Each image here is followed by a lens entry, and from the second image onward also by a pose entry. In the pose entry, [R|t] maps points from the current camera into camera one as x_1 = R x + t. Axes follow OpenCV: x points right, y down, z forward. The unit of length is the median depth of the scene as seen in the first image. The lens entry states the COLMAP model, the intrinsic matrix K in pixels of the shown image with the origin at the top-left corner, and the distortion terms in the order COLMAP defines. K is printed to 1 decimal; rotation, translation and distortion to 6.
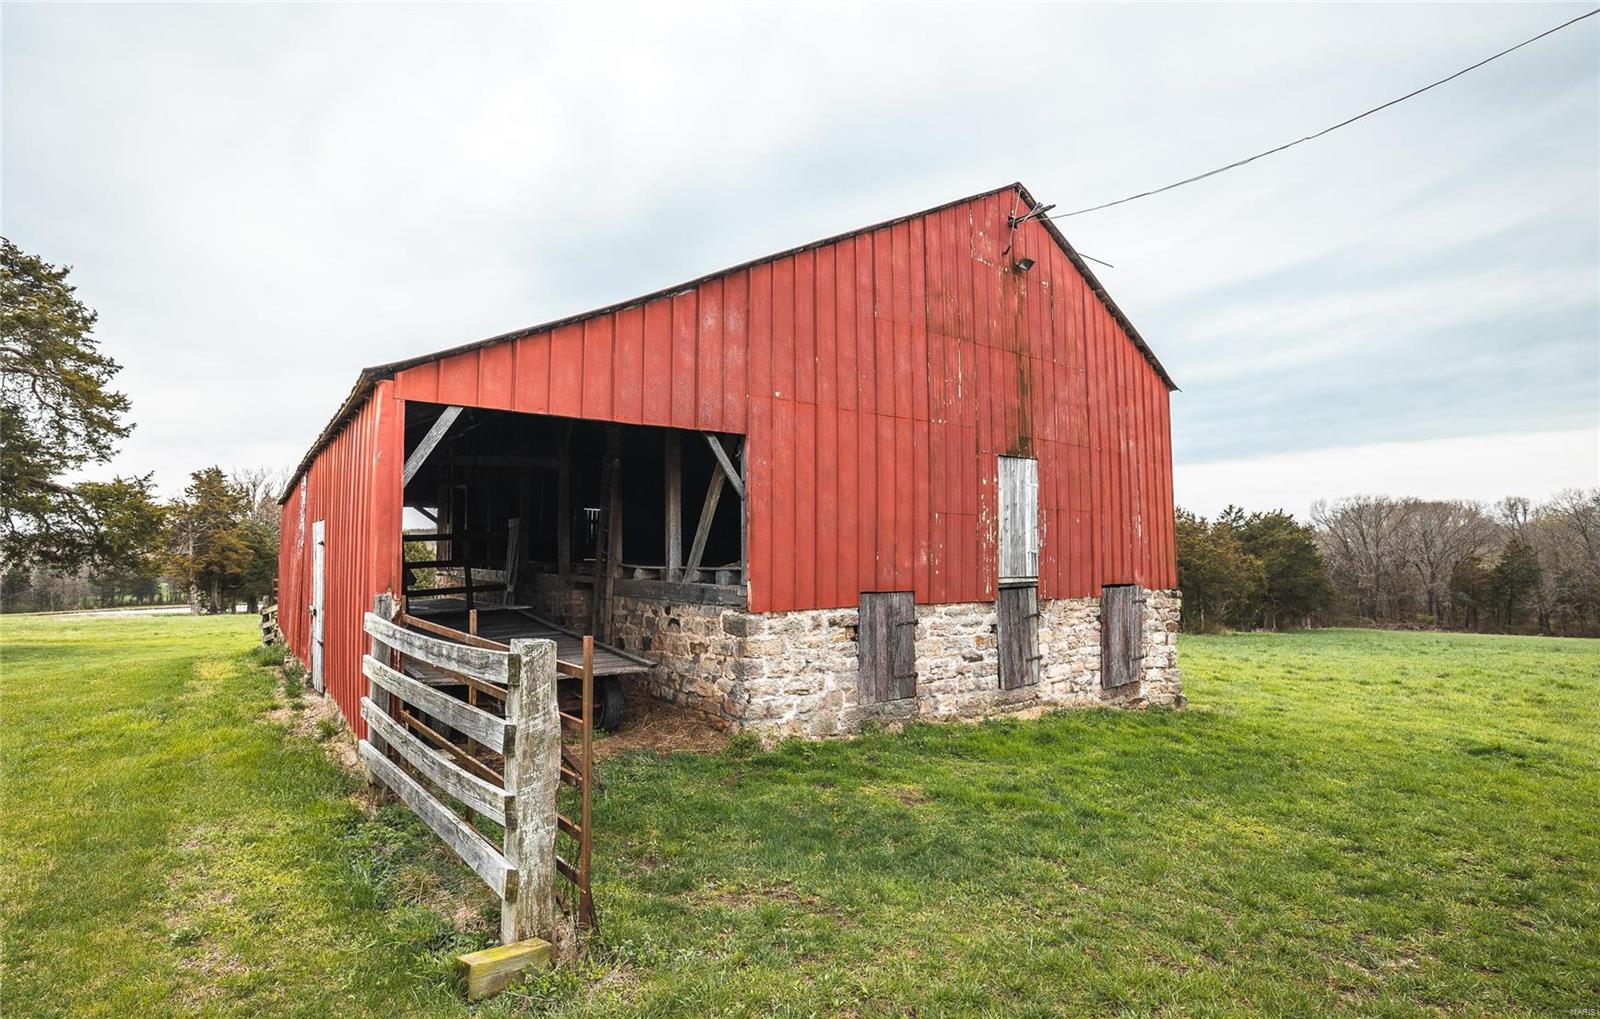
lens RADIAL K [[775.1, 0, 800.1], [0, 775.1, 512.5], [0, 0, 1]] dist [0.000882, 0.000224]
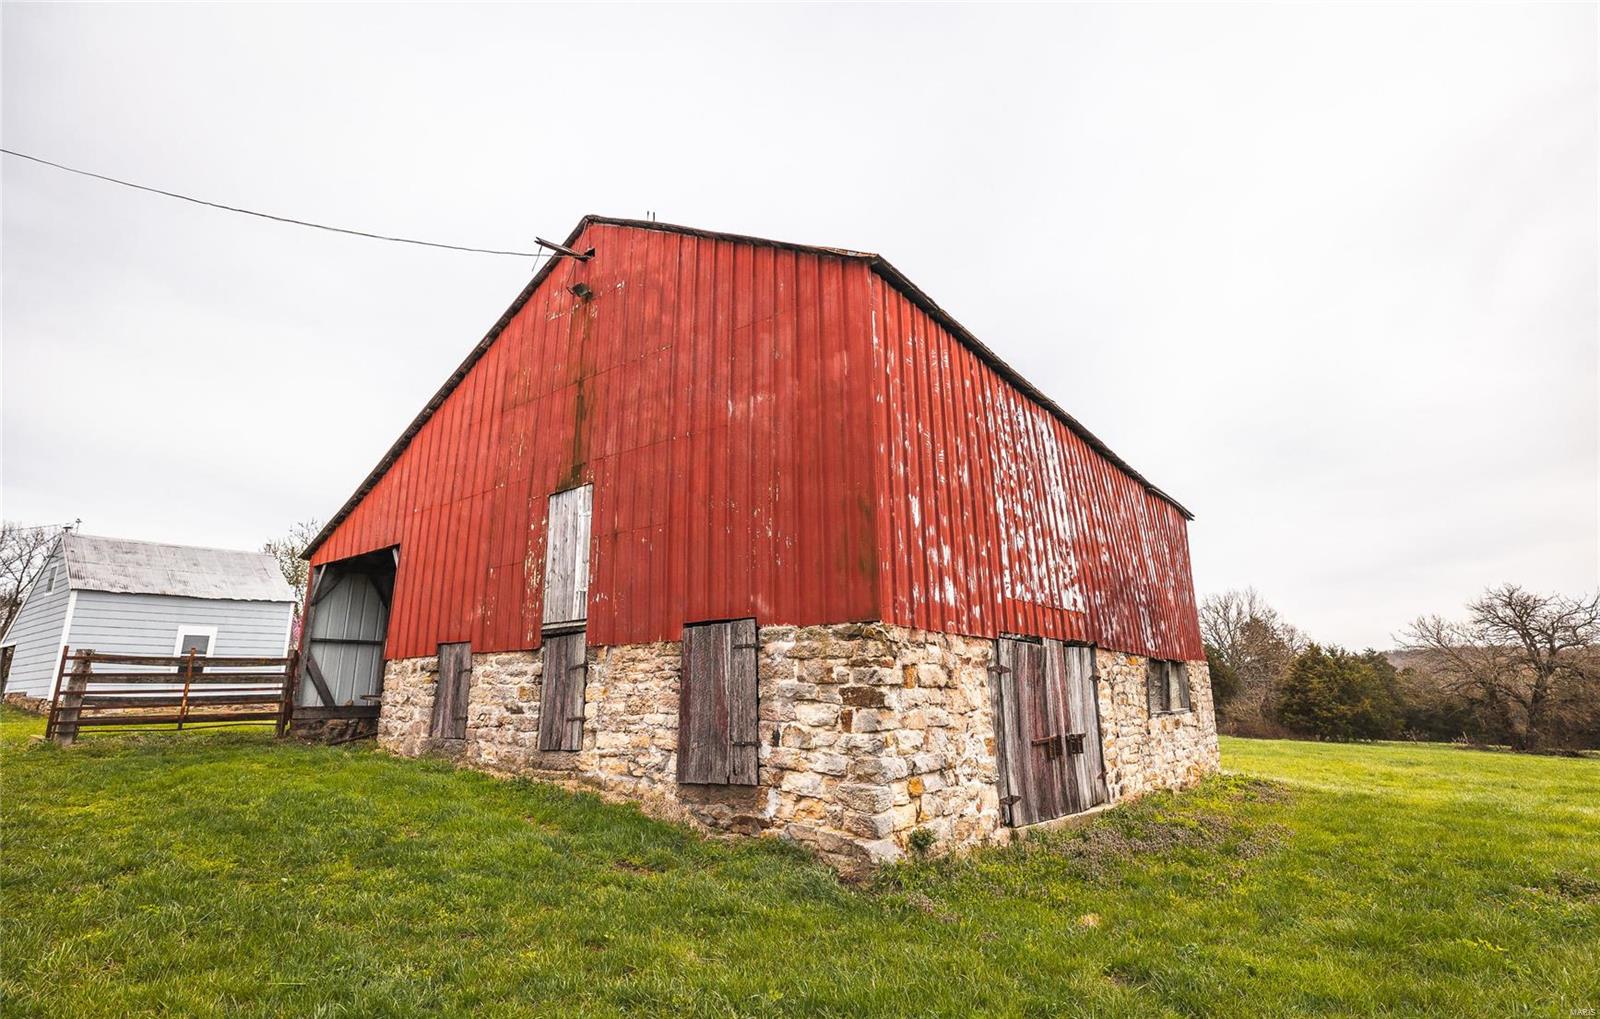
lens RADIAL K [[775.1, 0, 800.3], [0, 775.1, 495.0], [0, 0, 1]] dist [0.000882, 0.000224]
pose [[0.251310, -0.245970, -0.936131, 1.263586], [0.065780, 0.969275, -0.237019, 0.178083], [0.965669, -0.002013, 0.259768, 1.076247]]
